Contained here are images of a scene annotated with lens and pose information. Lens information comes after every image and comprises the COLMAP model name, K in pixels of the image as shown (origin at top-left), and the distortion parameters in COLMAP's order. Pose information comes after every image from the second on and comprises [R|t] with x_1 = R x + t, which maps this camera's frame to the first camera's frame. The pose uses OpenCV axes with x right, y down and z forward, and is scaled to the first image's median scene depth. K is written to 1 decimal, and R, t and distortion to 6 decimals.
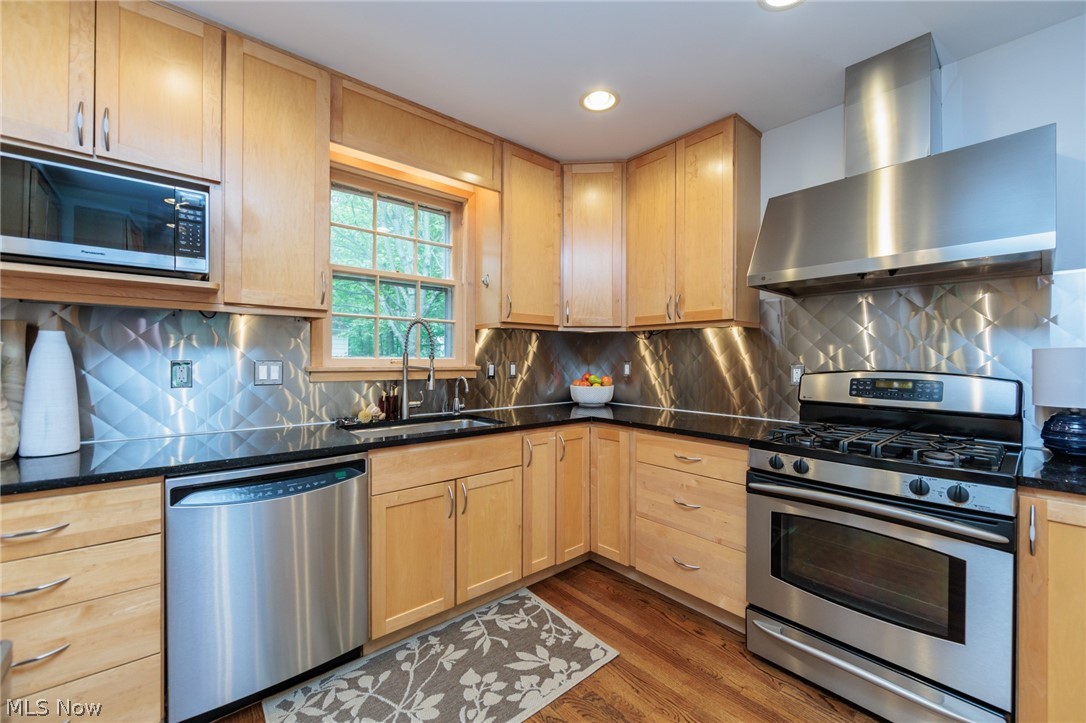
lens RADIAL K [[433.1, 0, 545.0], [0, 433.1, 361.5], [0, 0, 1]] dist [-0.001717, -0.000274]
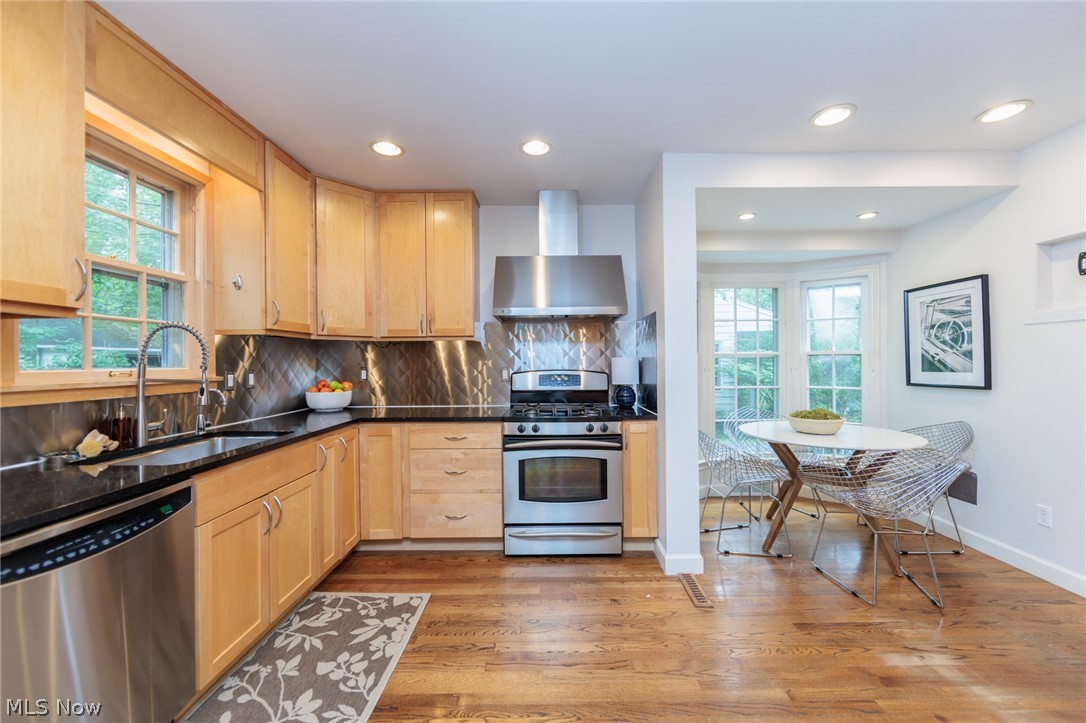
lens RADIAL K [[423.9, 0, 545.5], [0, 423.9, 360.6], [0, 0, 1]] dist [-0.001343, -0.000241]
pose [[0.658488, -0.009664, 0.752529, -0.504107], [0.016458, 0.999863, -0.001562, -0.012995], [-0.752411, 0.013414, 0.658557, -0.091479]]
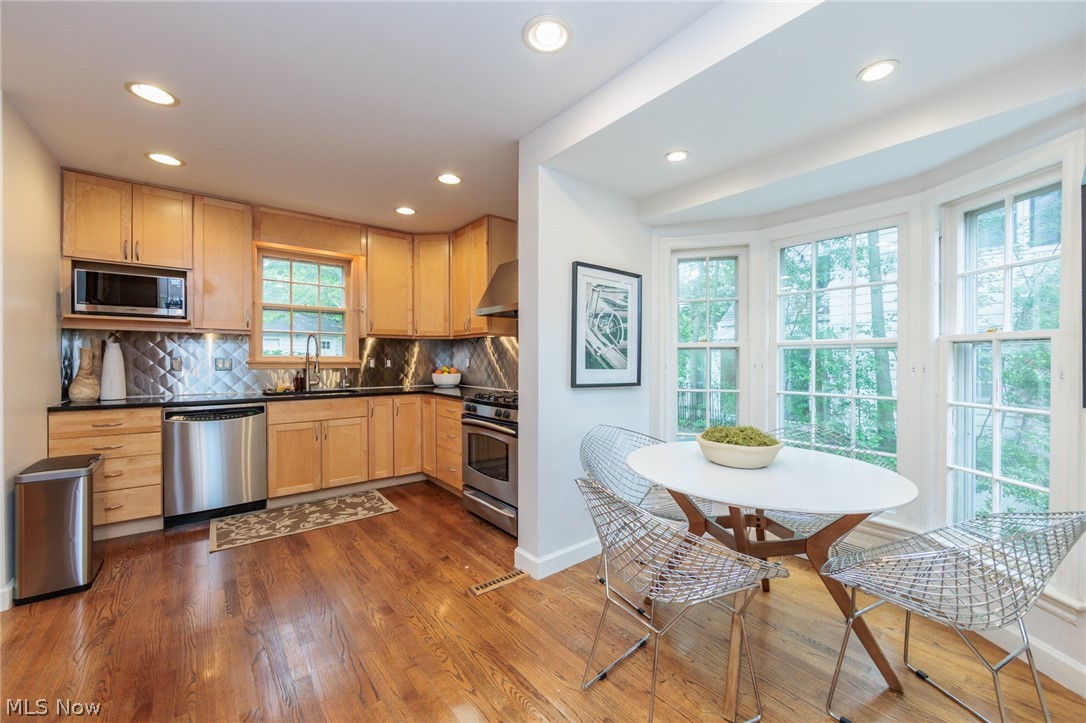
lens RADIAL K [[423.9, 0, 545.5], [0, 423.9, 360.6], [0, 0, 1]] dist [-0.001343, -0.000241]
pose [[0.999533, -0.003239, -0.030378, 0.808362], [0.003276, 0.999994, 0.001183, 0.015071], [0.030374, -0.001282, 0.999538, -0.783890]]
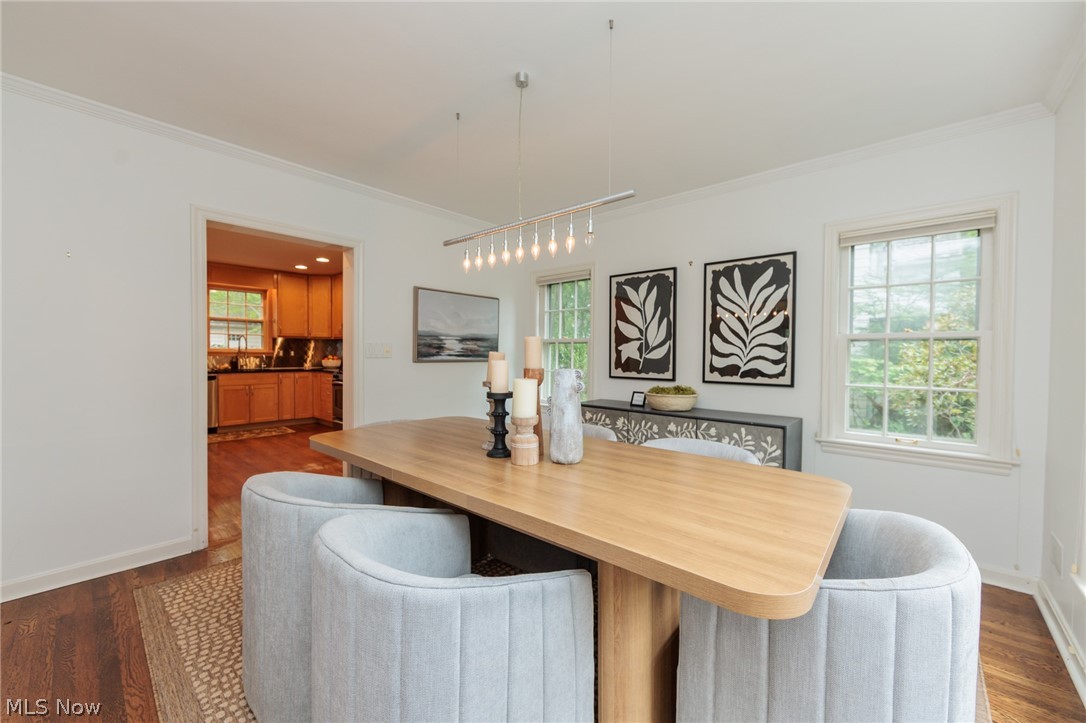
lens RADIAL K [[423.9, 0, 545.5], [0, 423.9, 360.6], [0, 0, 1]] dist [-0.001343, -0.000241]
pose [[0.991719, 0.000569, 0.128423, 1.617212], [-0.002486, 0.999888, 0.014765, 0.032449], [-0.128400, -0.014962, 0.991610, -2.493601]]
